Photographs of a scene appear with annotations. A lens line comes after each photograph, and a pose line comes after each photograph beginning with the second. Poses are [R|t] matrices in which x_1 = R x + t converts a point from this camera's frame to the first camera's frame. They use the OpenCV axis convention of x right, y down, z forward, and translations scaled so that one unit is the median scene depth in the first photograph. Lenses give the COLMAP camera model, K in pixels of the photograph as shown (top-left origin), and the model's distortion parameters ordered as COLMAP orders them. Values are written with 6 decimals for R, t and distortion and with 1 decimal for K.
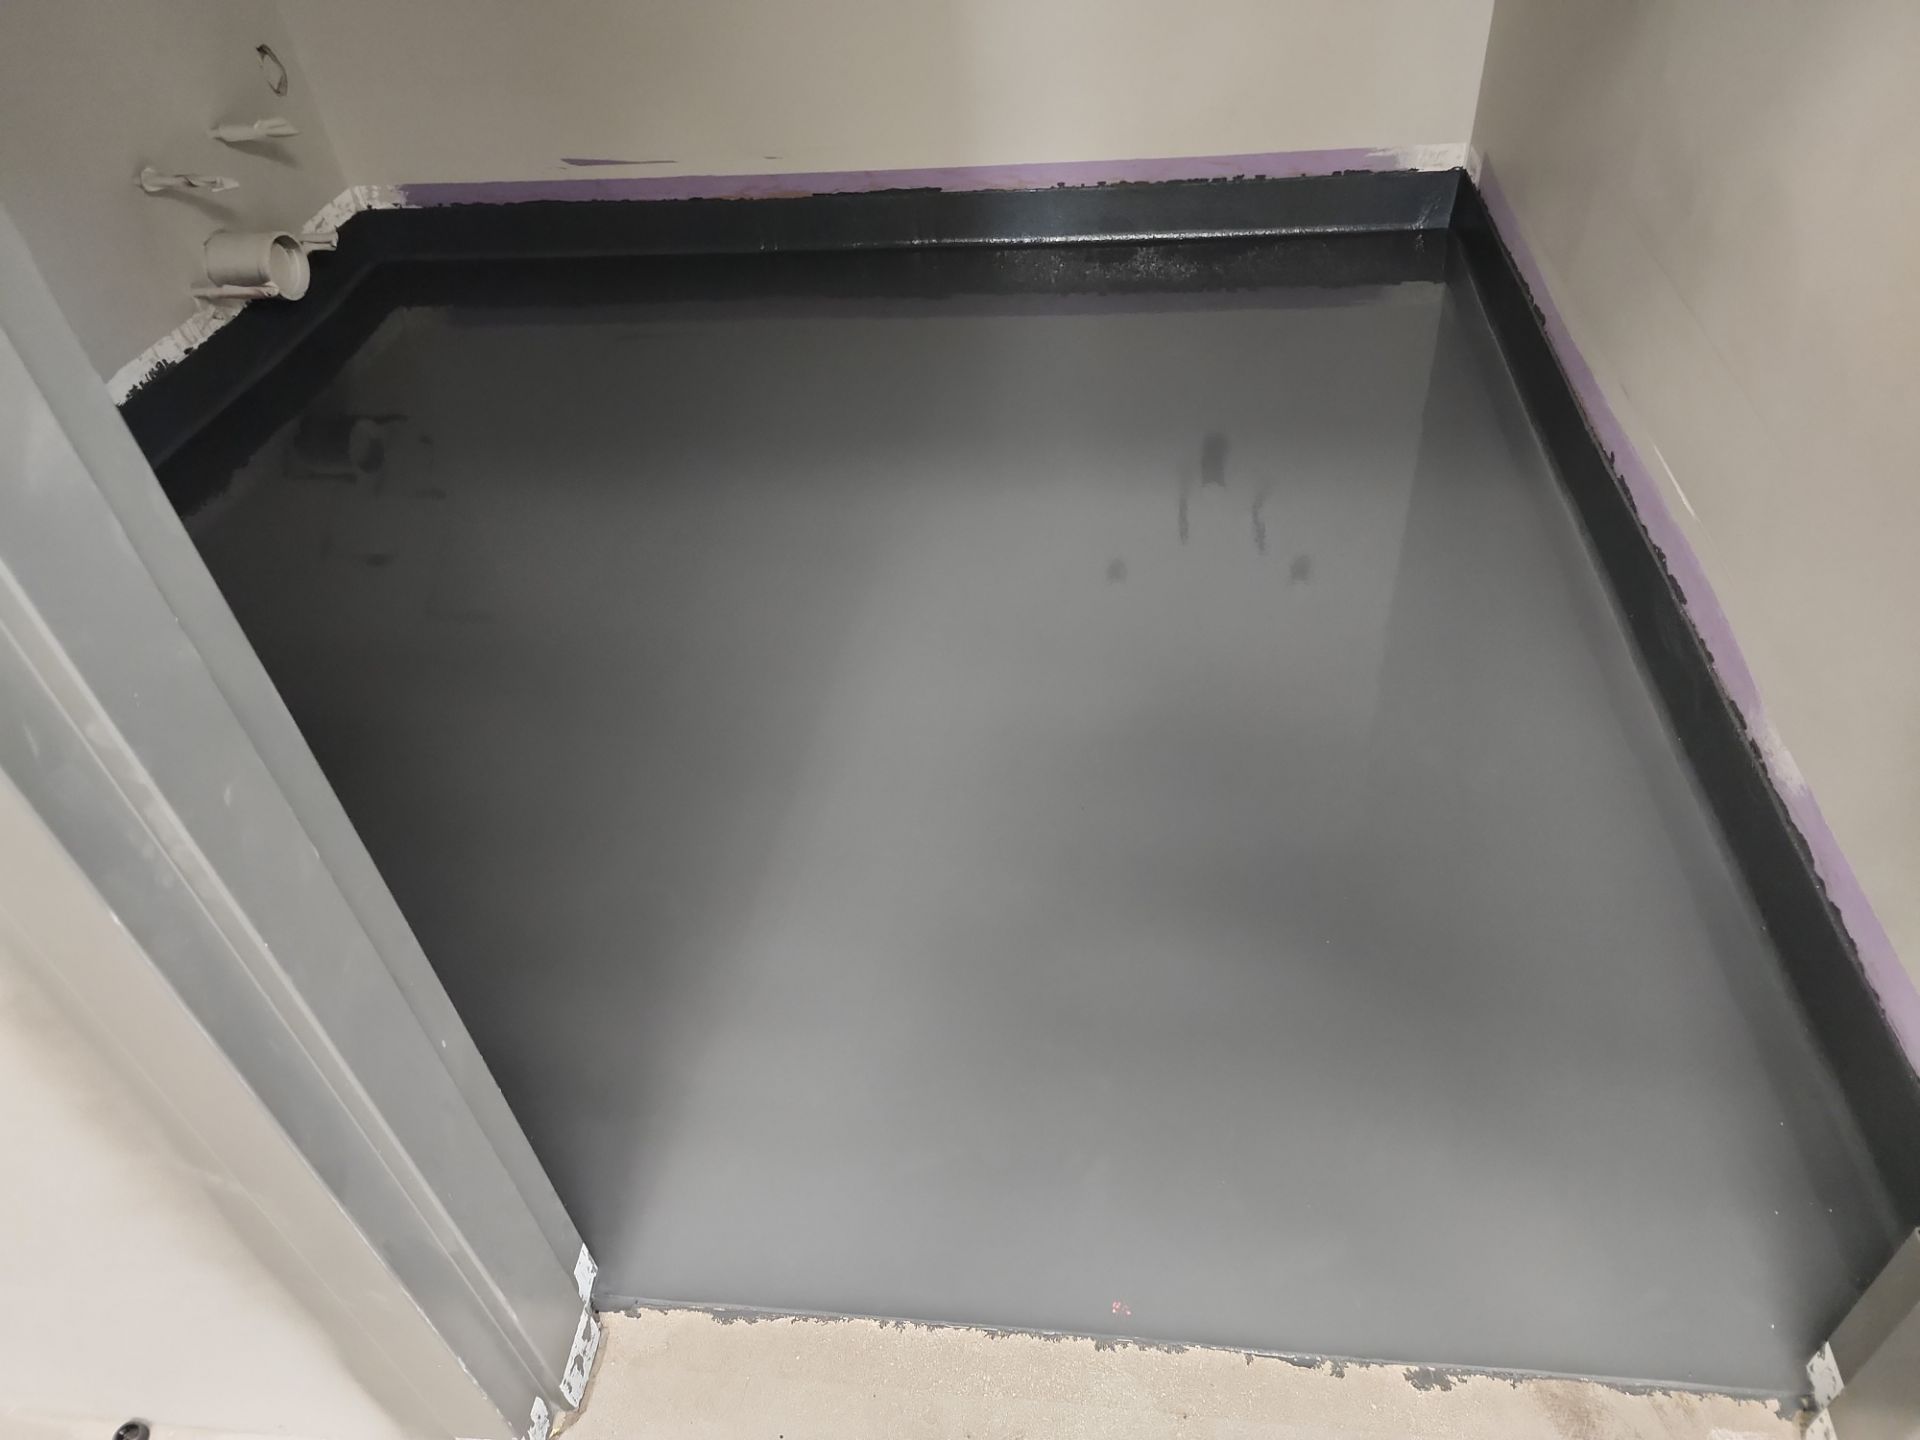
lens RADIAL K [[1276.4, 0, 966.2], [0, 1276.4, 697.1], [0, 0, 1]] dist [0.072830, -0.067857]
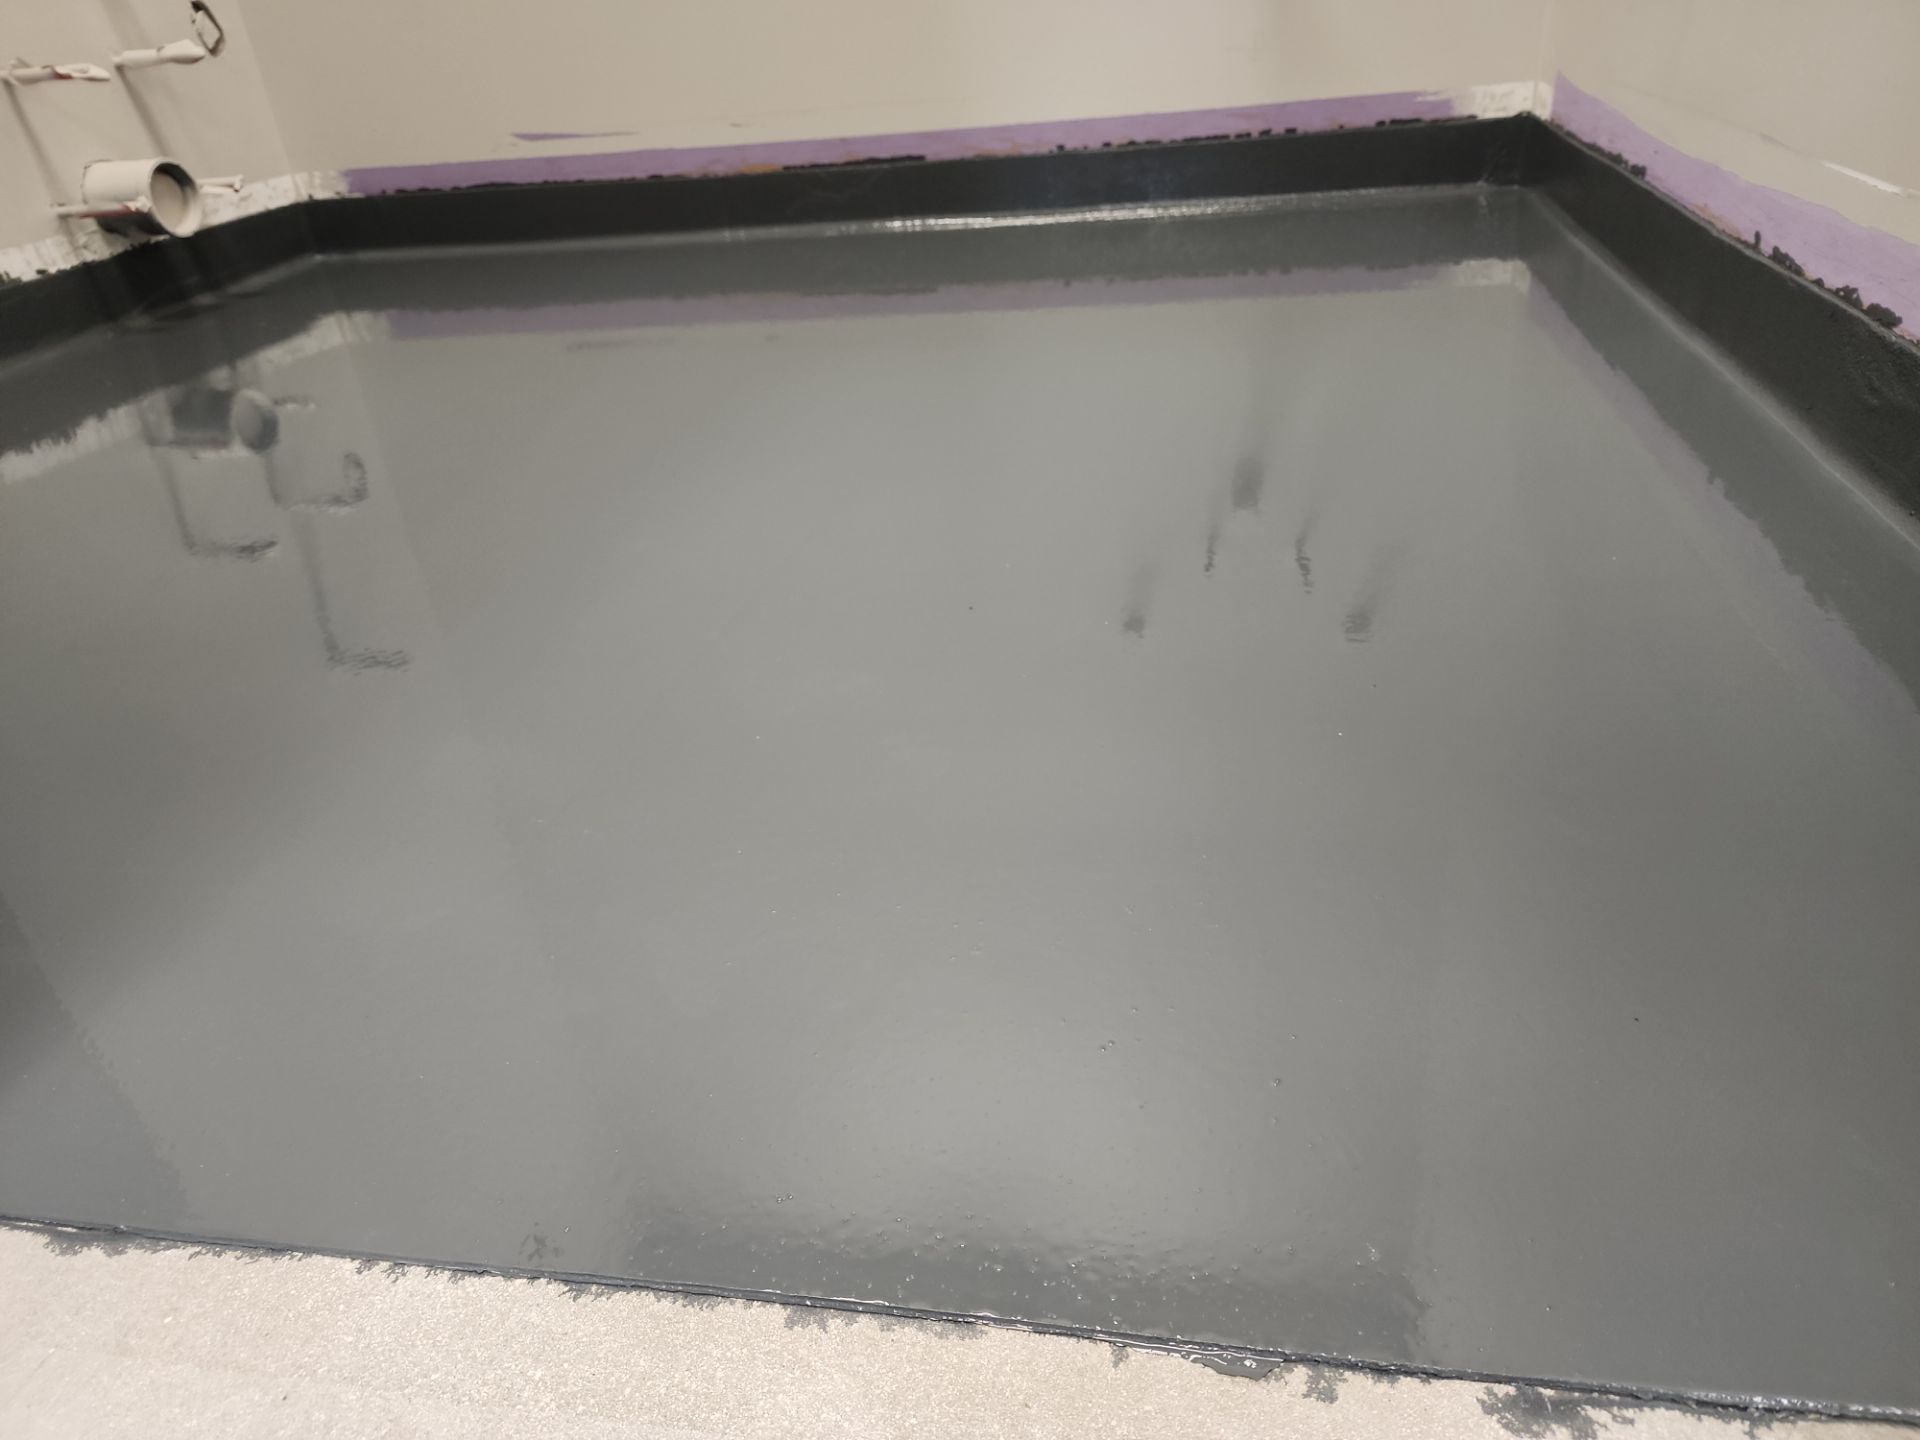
lens RADIAL K [[1290.4, 0, 960.0], [0, 1290.4, 720.0], [0, 0, 1]] dist [0.045626, -0.039166]
pose [[0.997425, 0.026514, -0.066630, 0.075515], [-0.038737, 0.981125, -0.189453, 0.154537], [0.060349, 0.191546, 0.979626, 0.210339]]
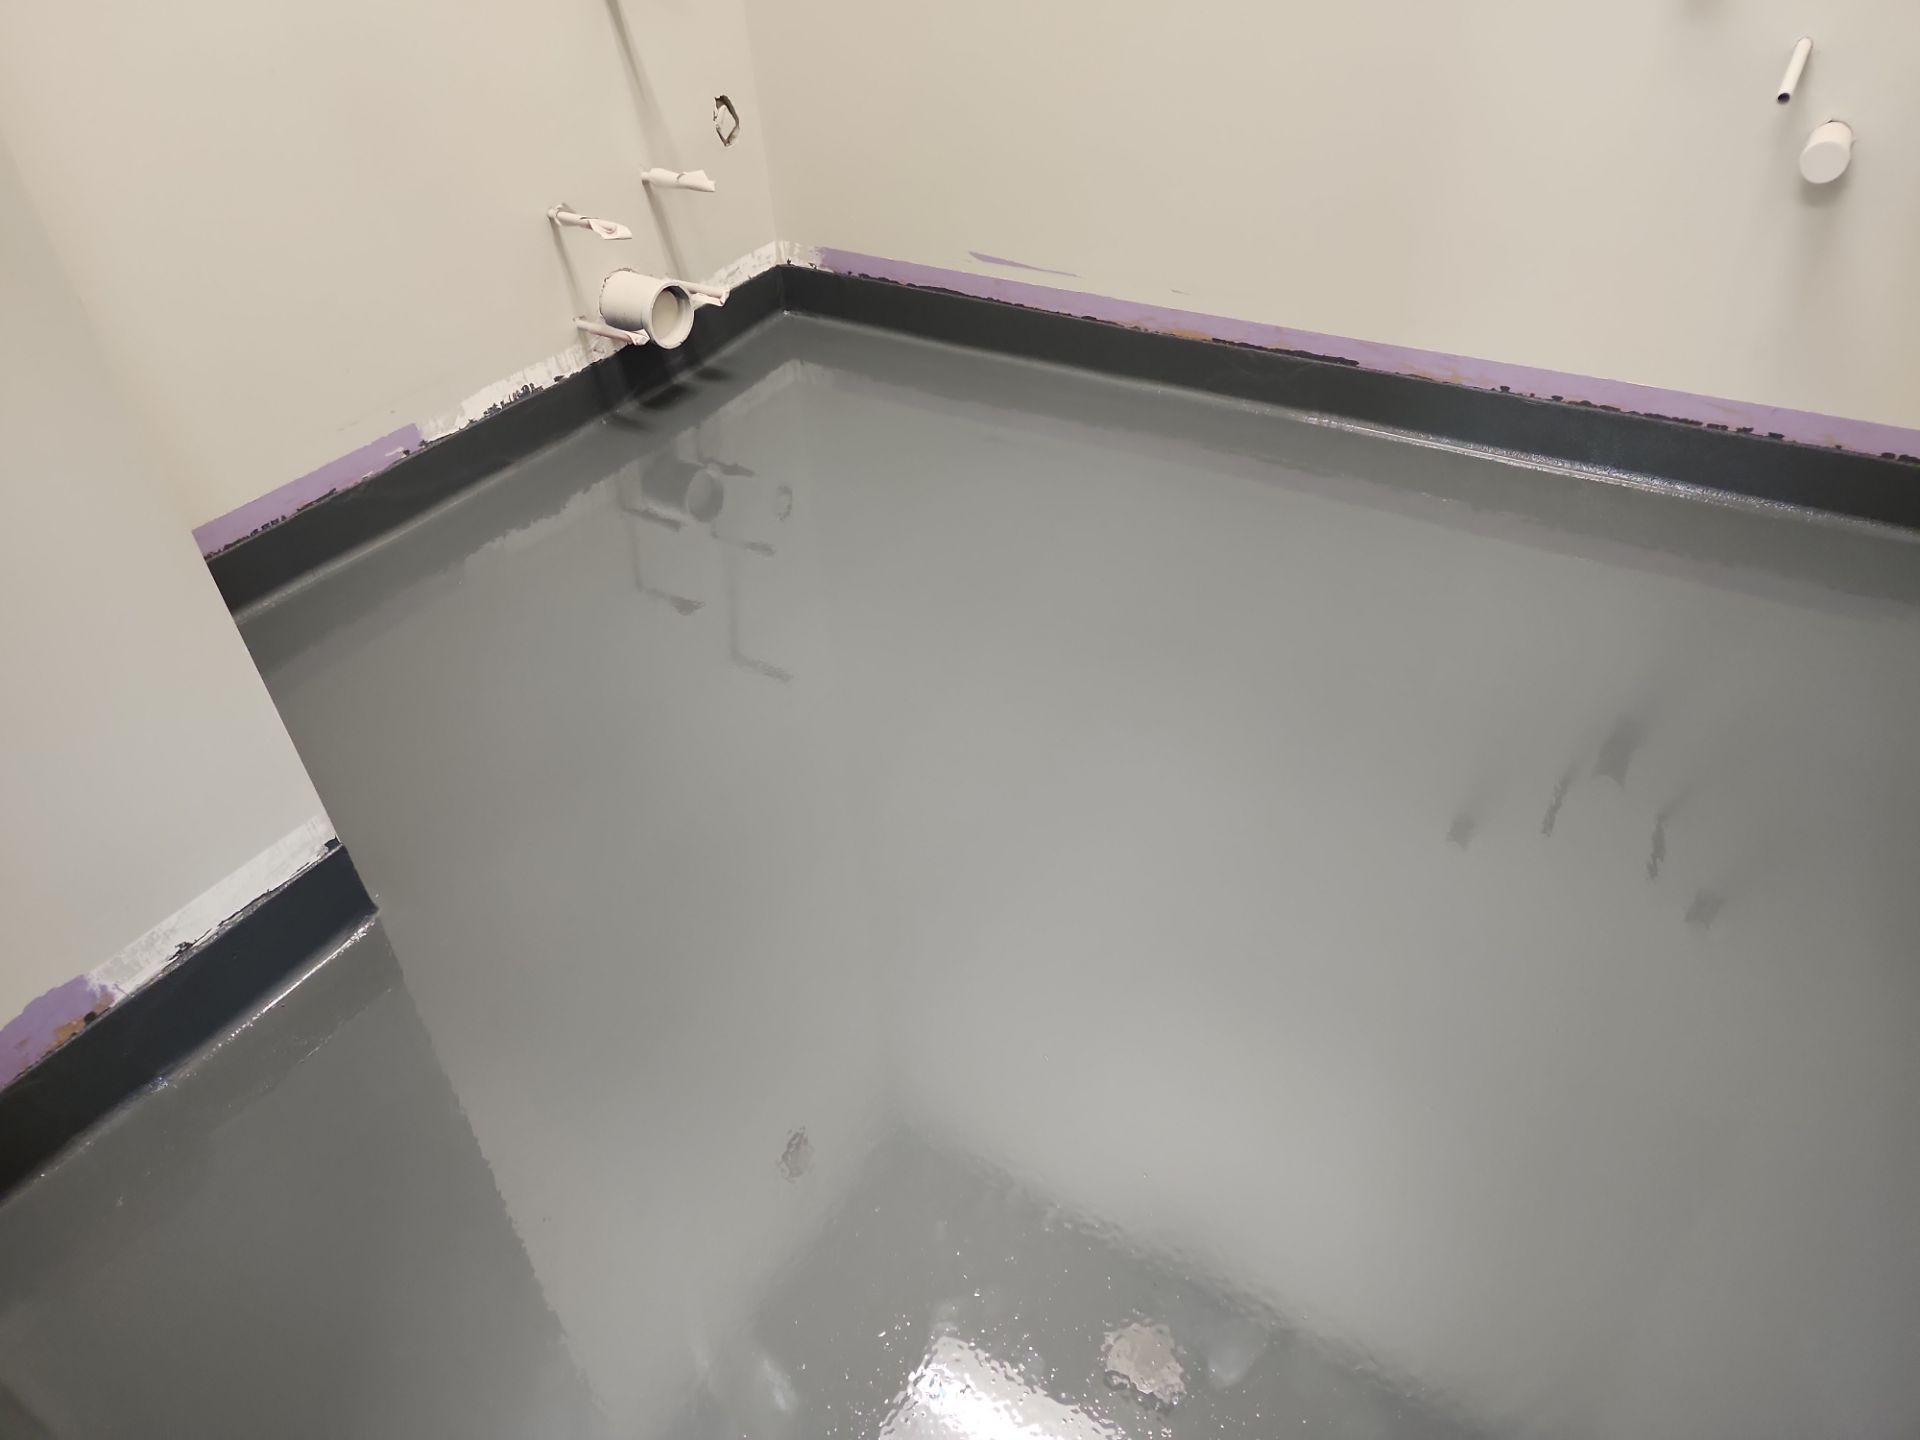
lens RADIAL K [[1276.4, 0, 966.2], [0, 1276.4, 697.1], [0, 0, 1]] dist [0.072830, -0.067857]
pose [[0.906478, 0.286916, -0.309800, 0.074938], [-0.294963, 0.955264, 0.021637, -0.128198], [0.302149, 0.071766, 0.950555, 0.130282]]
